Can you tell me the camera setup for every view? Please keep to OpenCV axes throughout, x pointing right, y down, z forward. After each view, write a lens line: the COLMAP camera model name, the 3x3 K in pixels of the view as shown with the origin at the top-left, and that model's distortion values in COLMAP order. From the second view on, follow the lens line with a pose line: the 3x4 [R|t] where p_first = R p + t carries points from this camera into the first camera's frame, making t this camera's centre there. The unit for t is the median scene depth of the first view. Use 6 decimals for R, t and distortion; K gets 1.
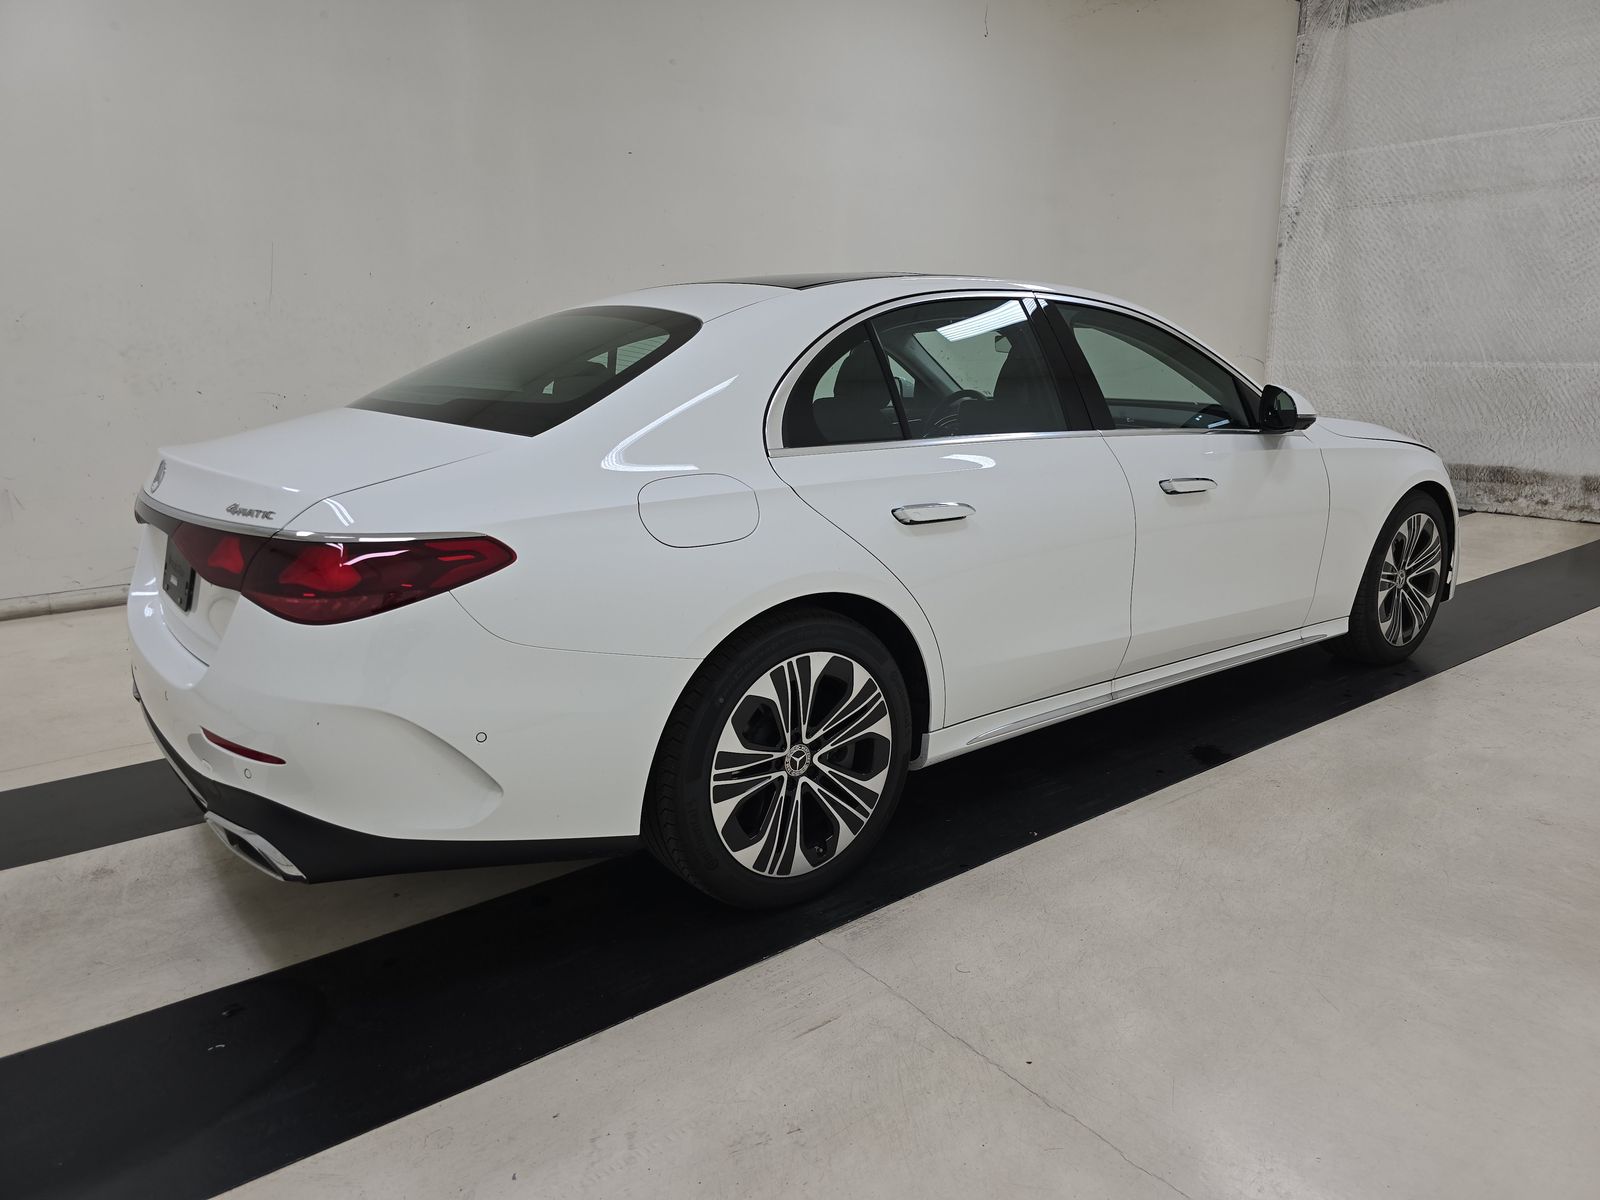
lens RADIAL K [[1020.4, 0, 800.0], [0, 1020.4, 600.0], [0, 0, 1]] dist [0.056855, -0.048346]
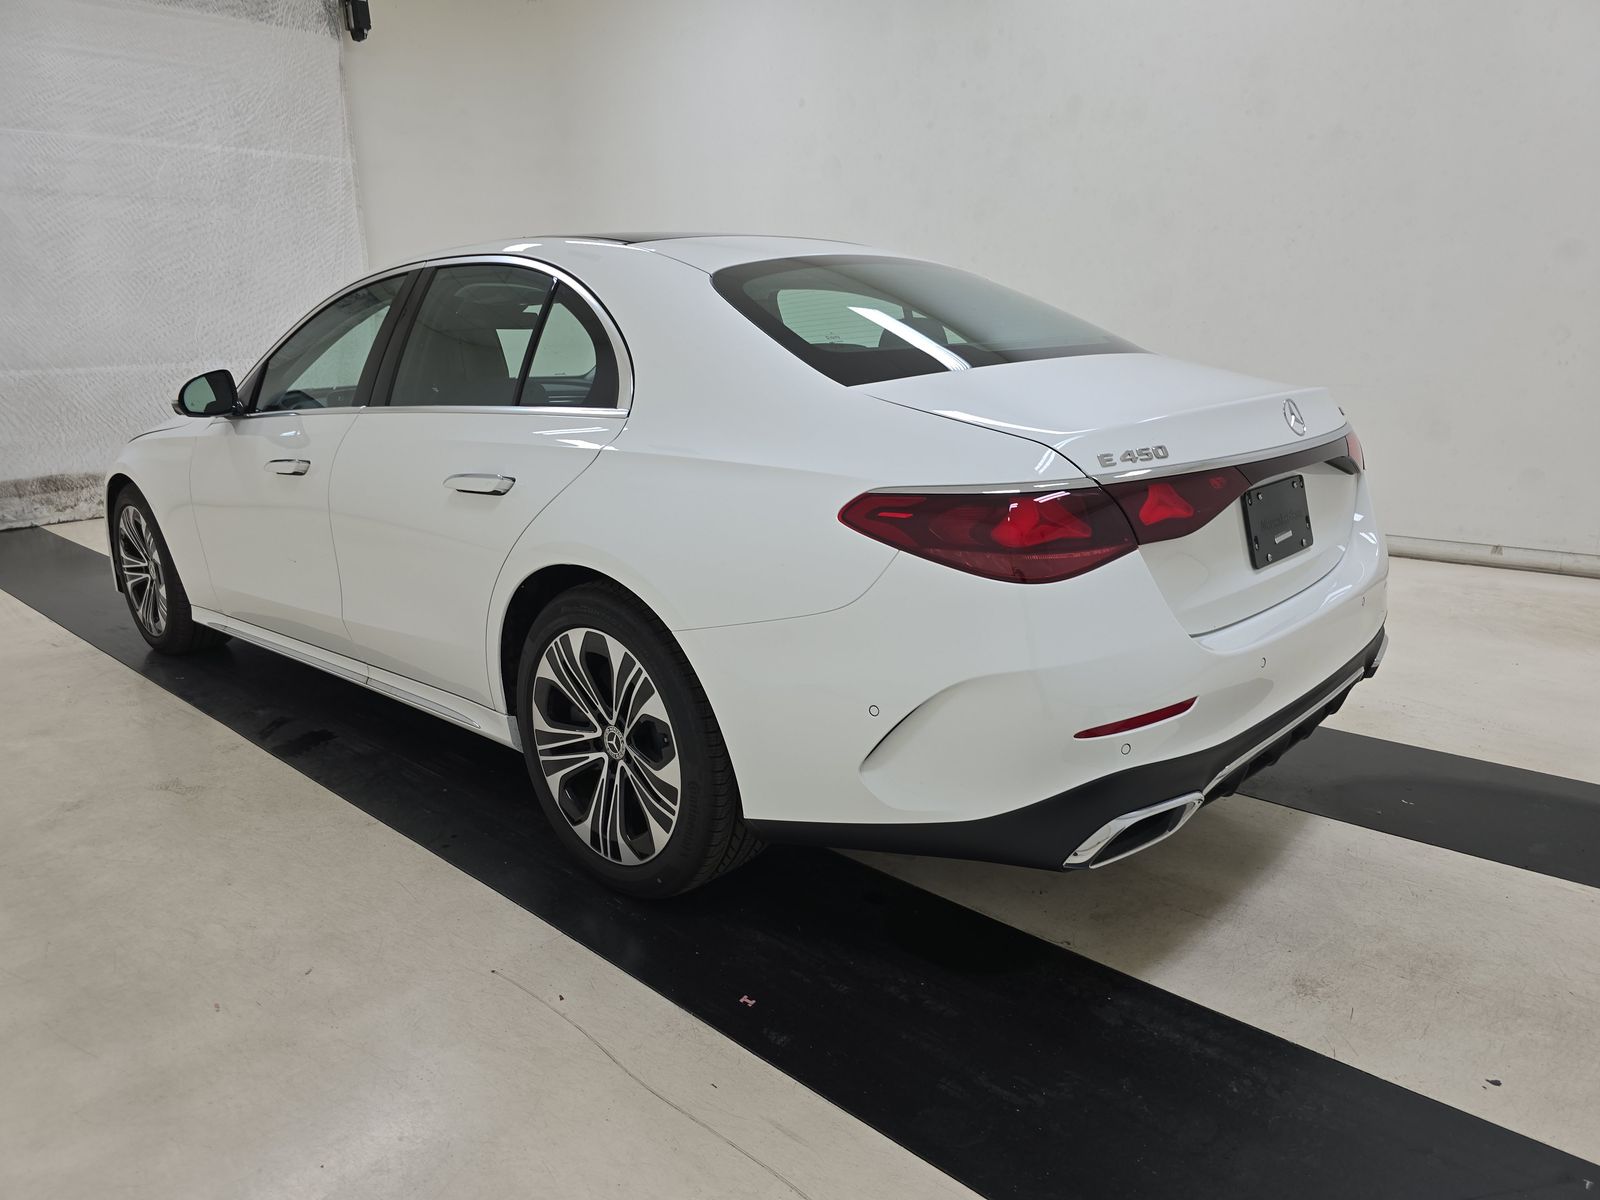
lens RADIAL K [[1020.4, 0, 800.0], [0, 1020.4, 600.0], [0, 0, 1]] dist [0.056855, -0.048346]
pose [[-0.127853, -0.236932, 0.963077, -0.391309], [0.269703, 0.926147, 0.263651, -0.087675], [-0.954418, 0.293453, -0.054509, 0.412382]]
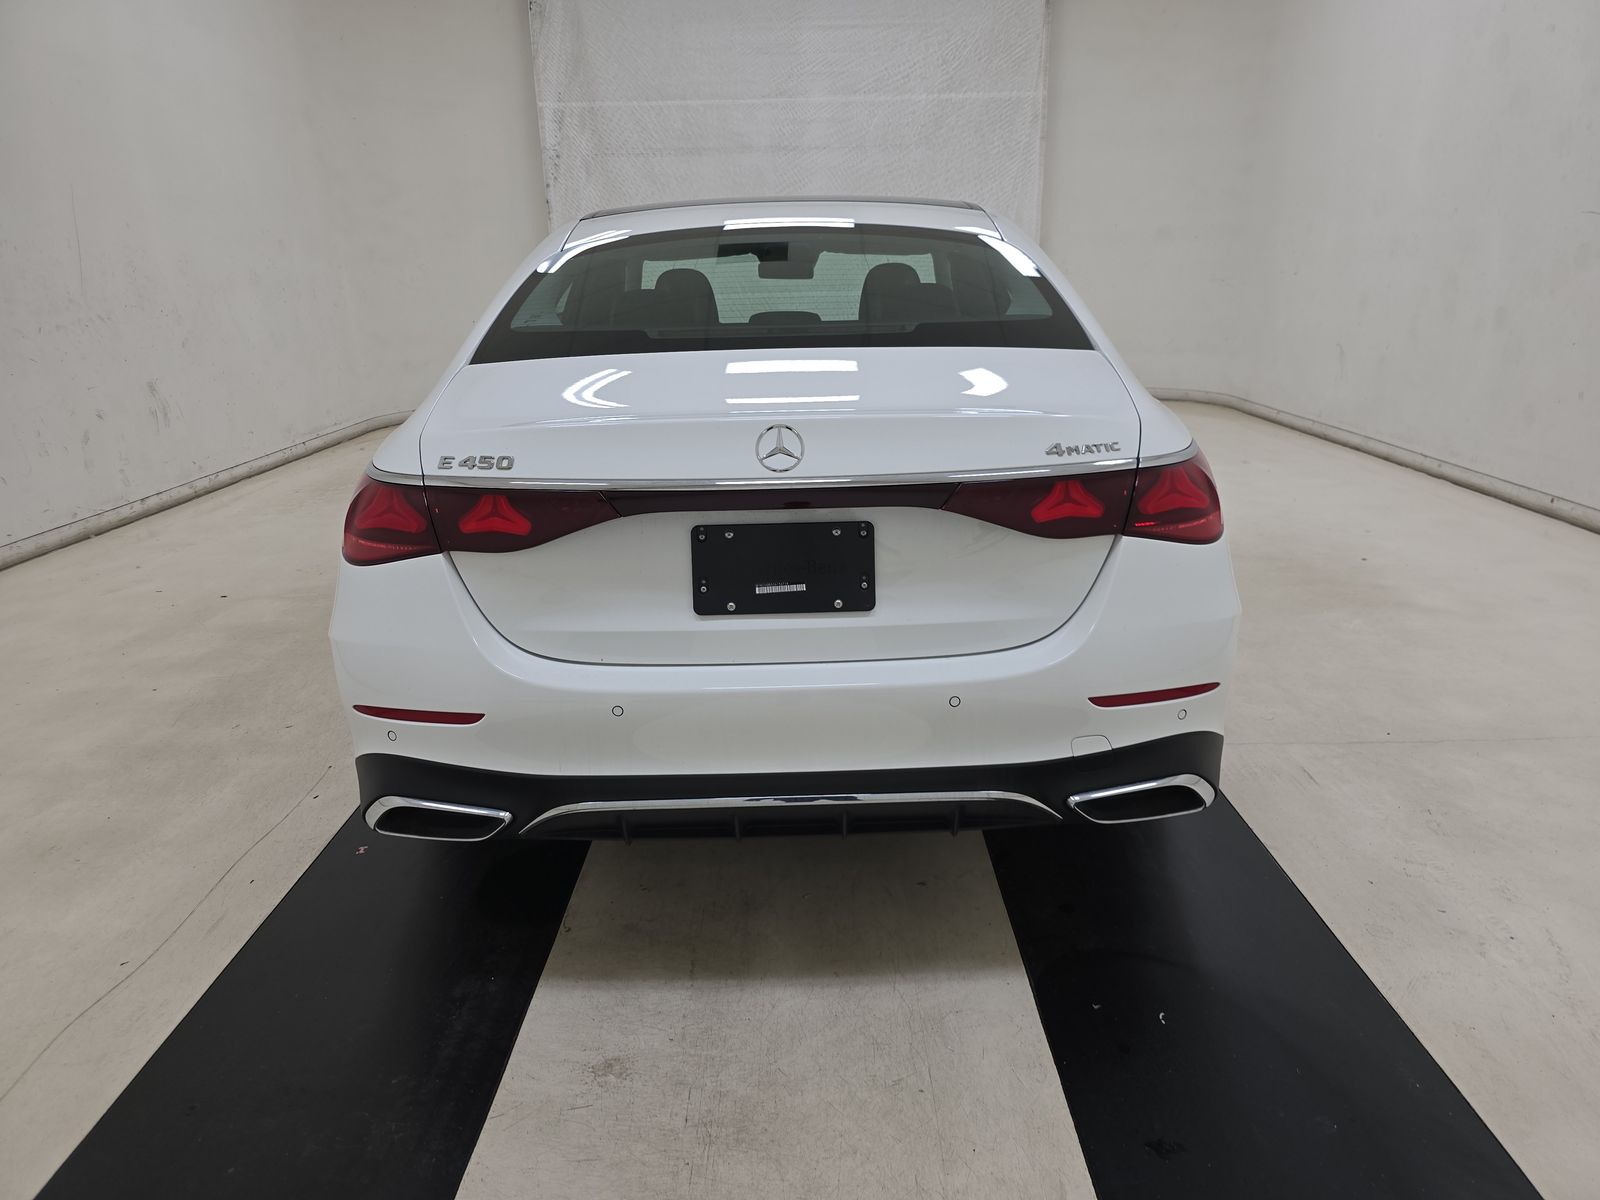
lens RADIAL K [[1081.3, 0, 800.0], [0, 1081.3, 600.0], [0, 0, 1]] dist [-0.005579, -0.002712]
pose [[0.629458, -0.230376, 0.742098, -0.322807], [0.201824, 0.970734, 0.130164, -0.029530], [-0.750367, 0.067841, 0.657531, 0.132280]]
